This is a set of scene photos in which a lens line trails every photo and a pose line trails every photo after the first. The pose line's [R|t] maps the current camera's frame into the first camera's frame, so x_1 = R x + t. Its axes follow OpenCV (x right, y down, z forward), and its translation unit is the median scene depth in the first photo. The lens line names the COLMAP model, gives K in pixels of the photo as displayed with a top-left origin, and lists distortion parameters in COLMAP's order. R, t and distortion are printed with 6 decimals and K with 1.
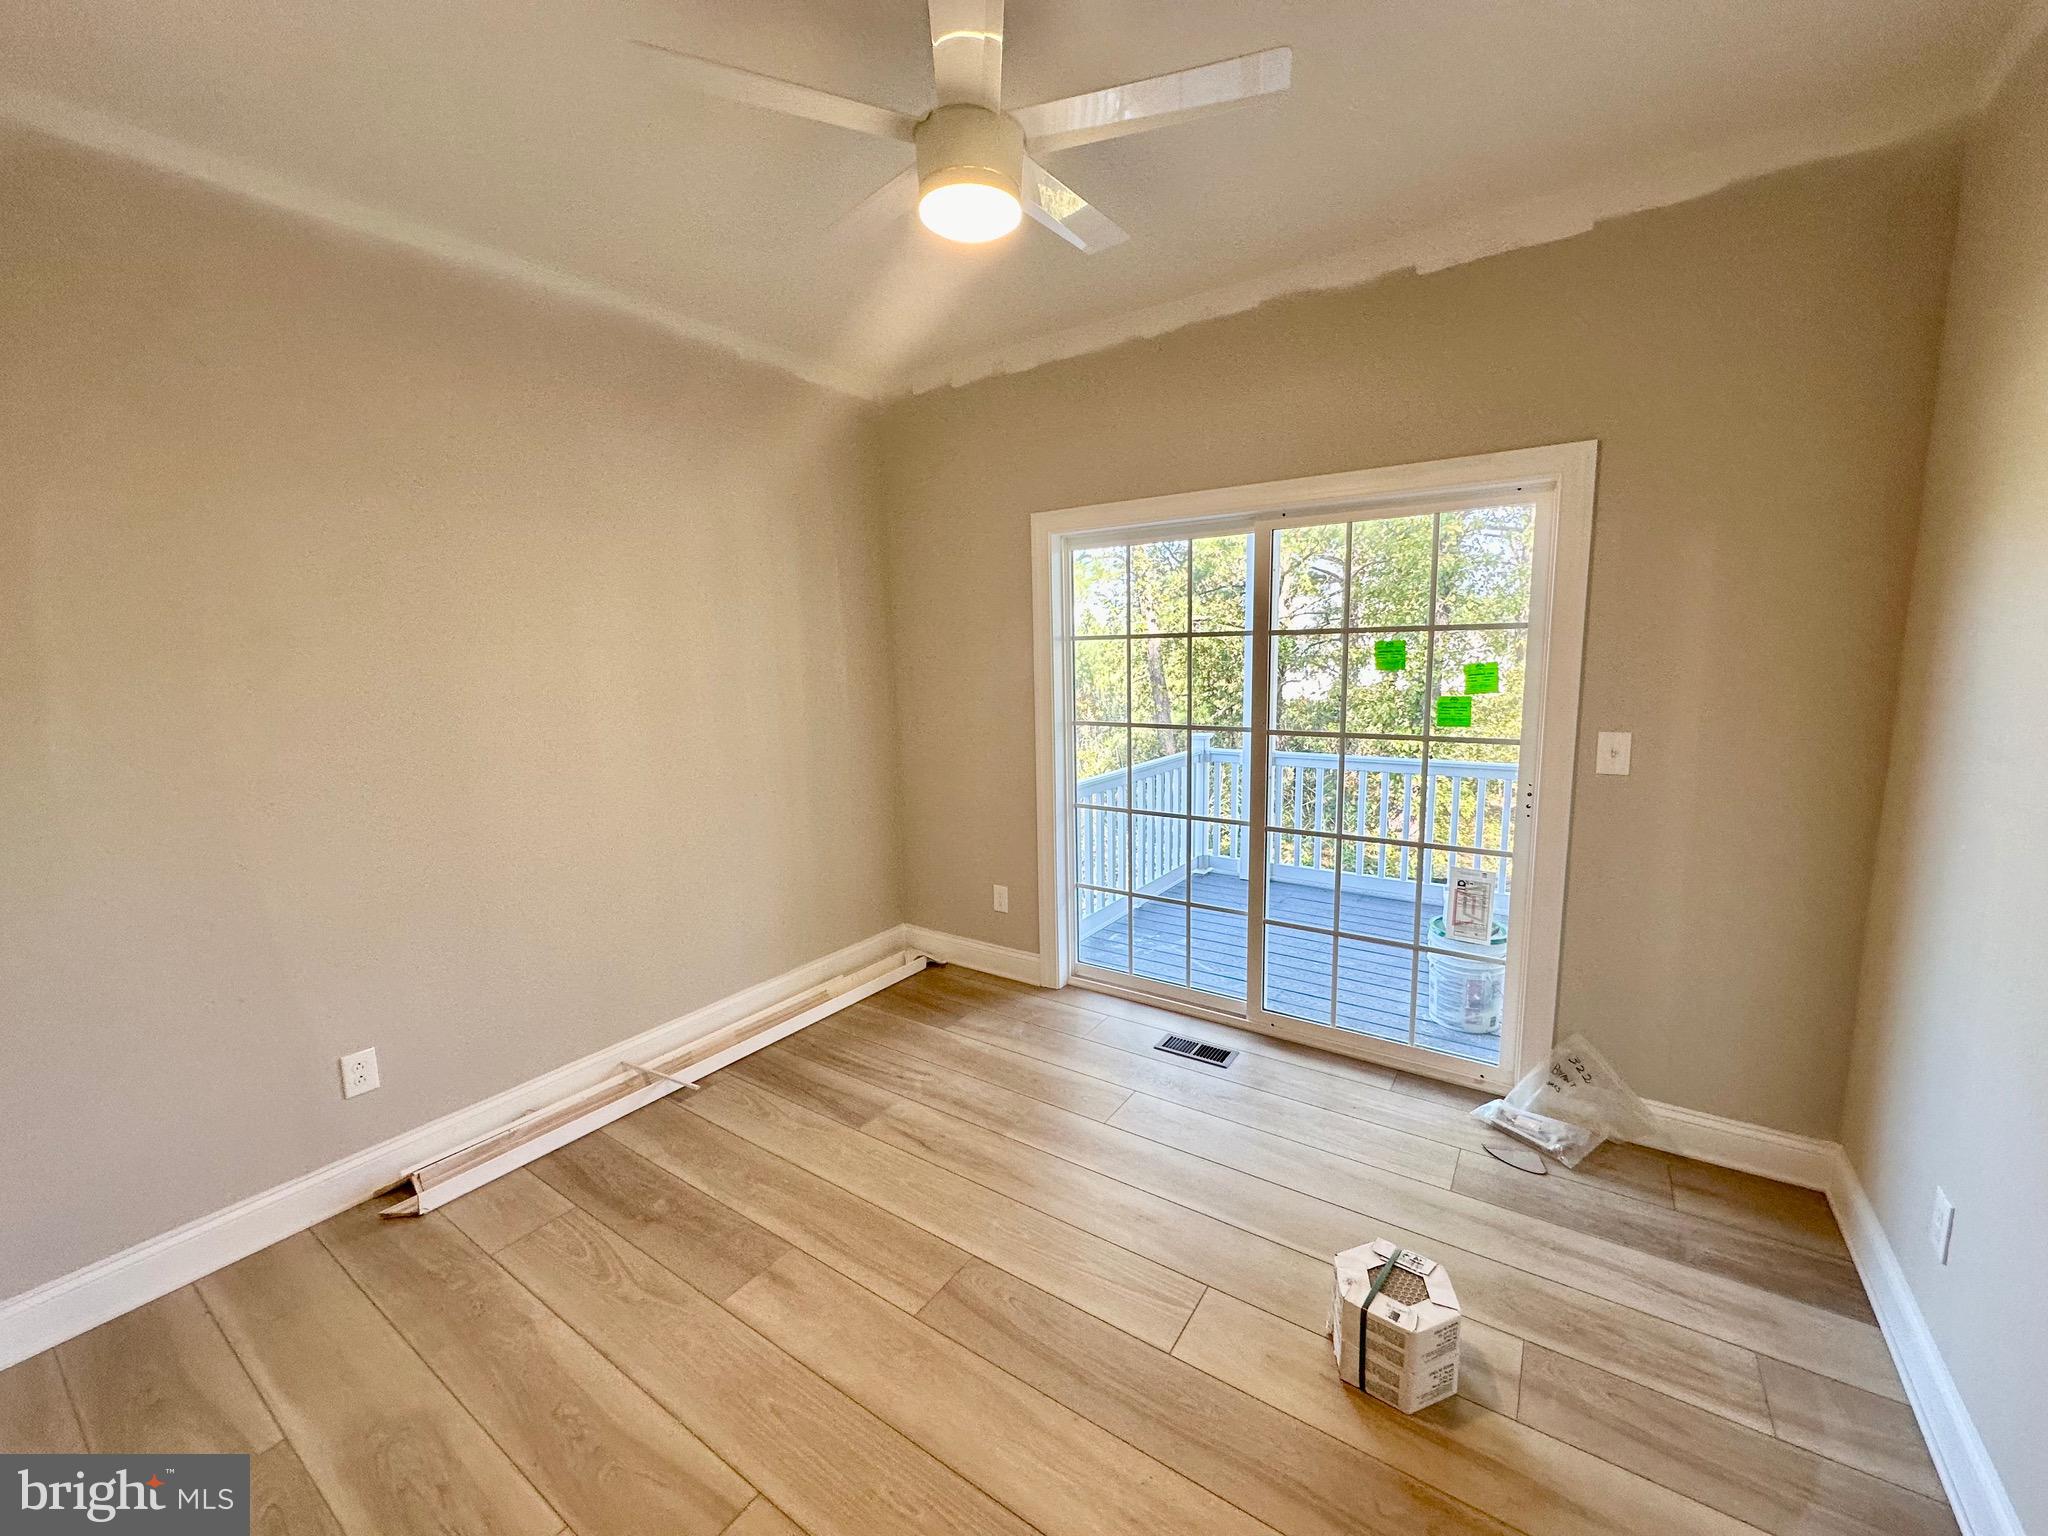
lens RADIAL K [[822.5, 0, 1022.7], [0, 822.5, 766.1], [0, 0, 1]] dist [0.011166, -0.001046]
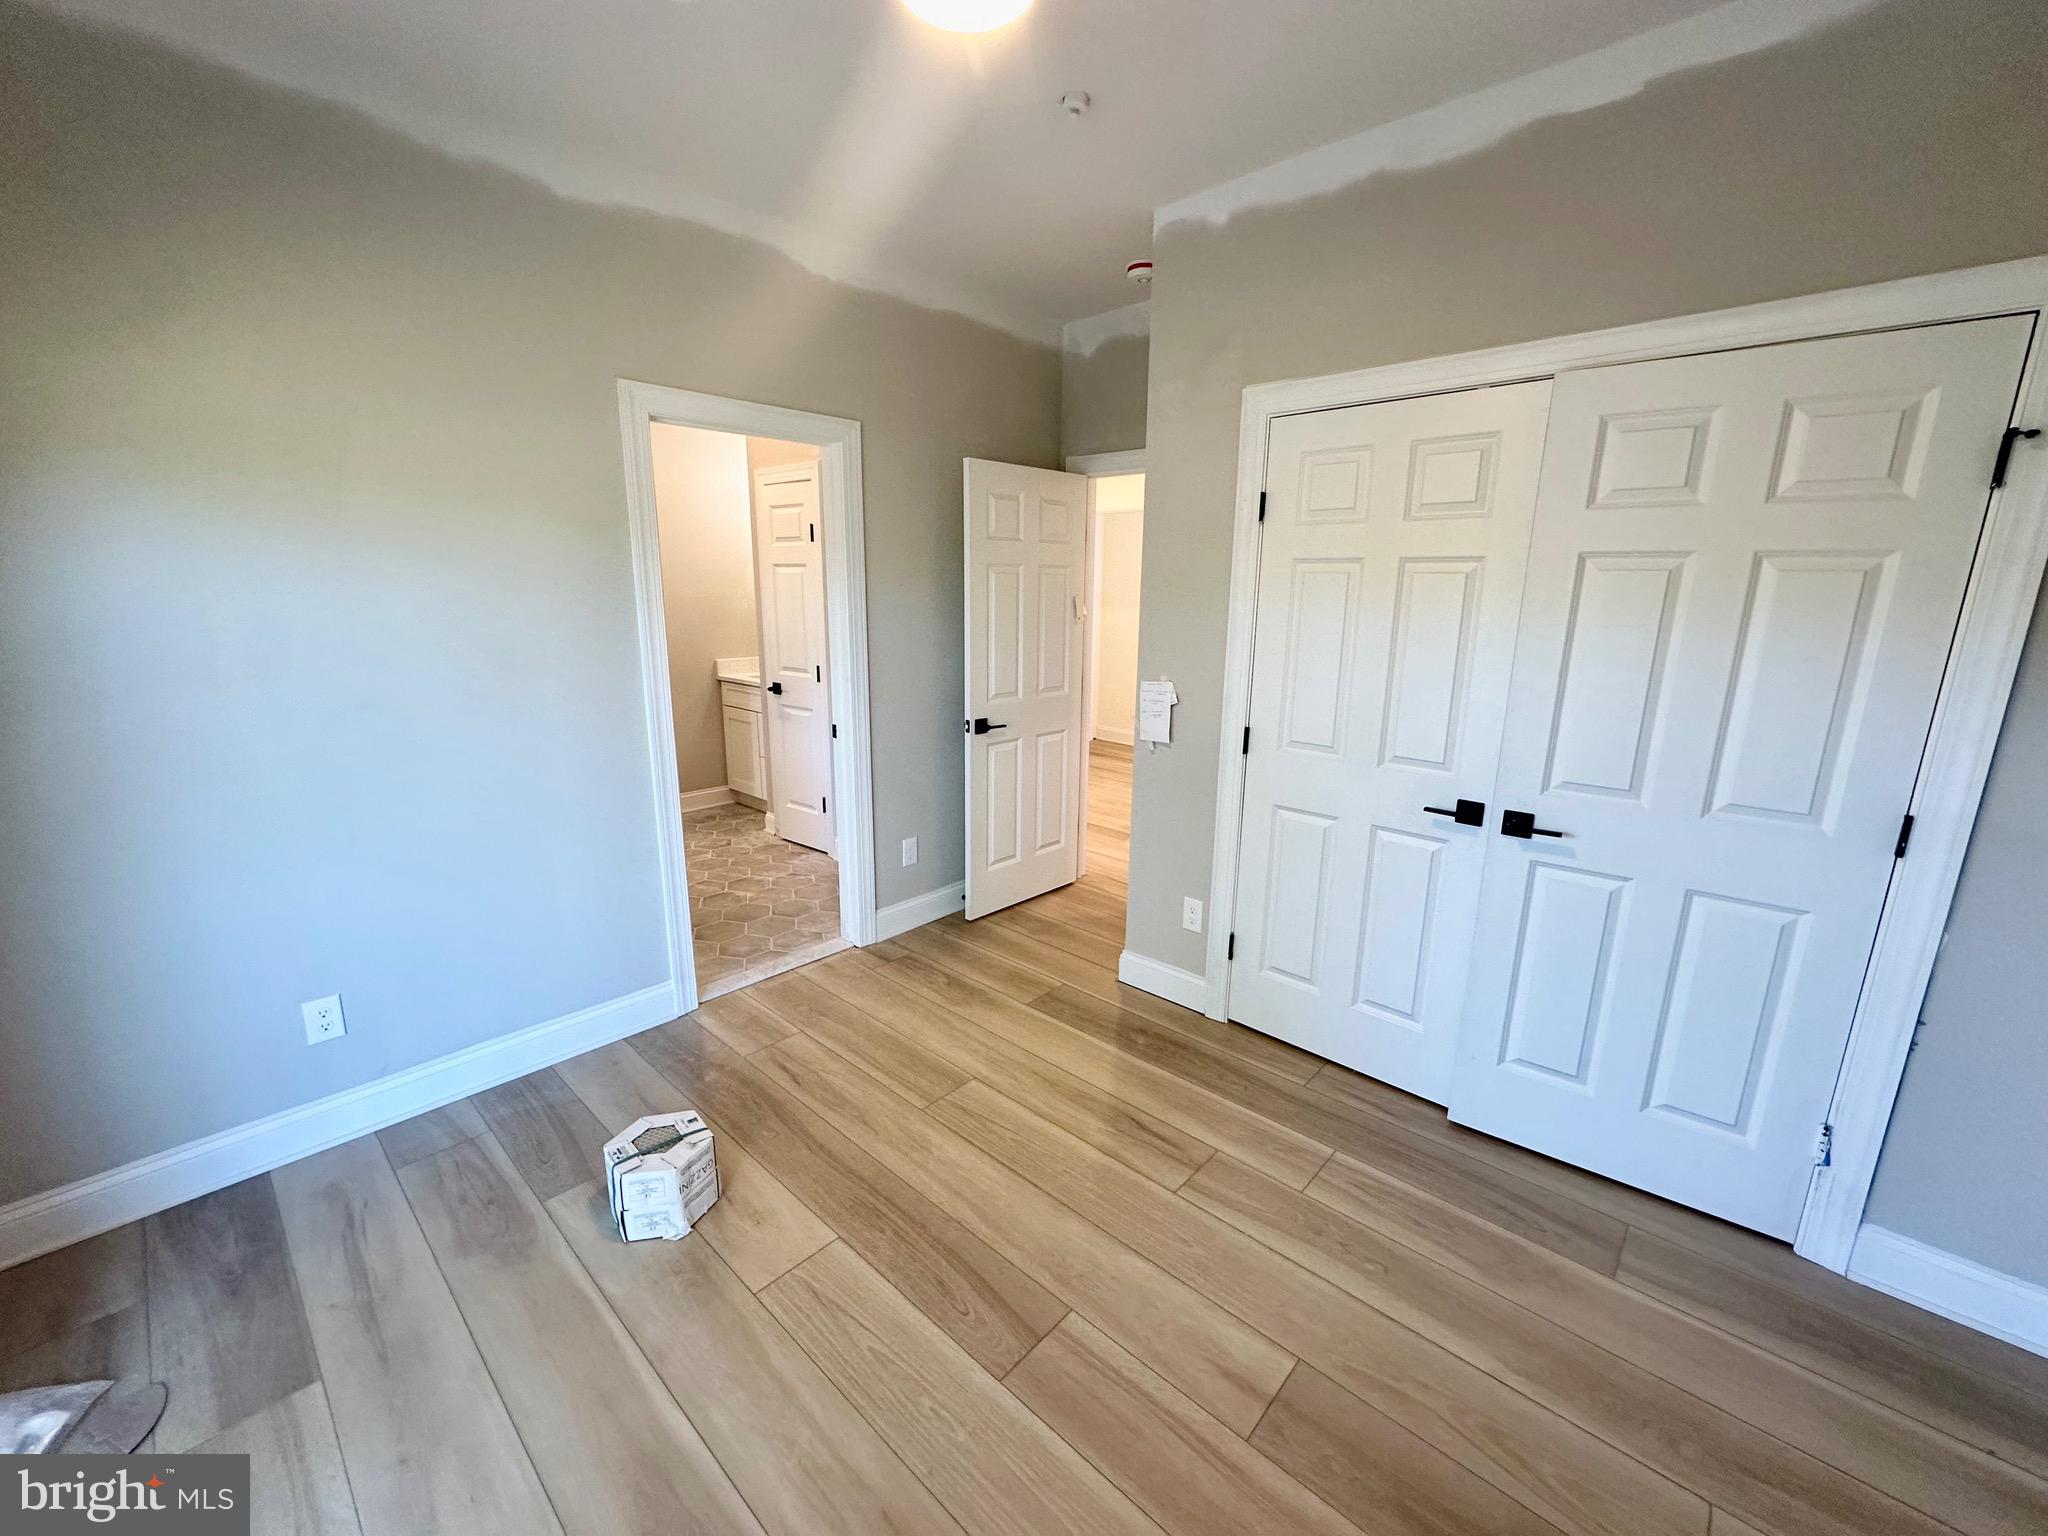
lens RADIAL K [[822.5, 0, 1024.6], [0, 822.5, 769.0], [0, 0, 1]] dist [0.011166, -0.001046]
pose [[-0.989070, -0.016626, 0.146509, -0.204022], [0.038777, 0.929317, 0.367241, -0.251907], [-0.142259, 0.368908, -0.918515, 1.632056]]
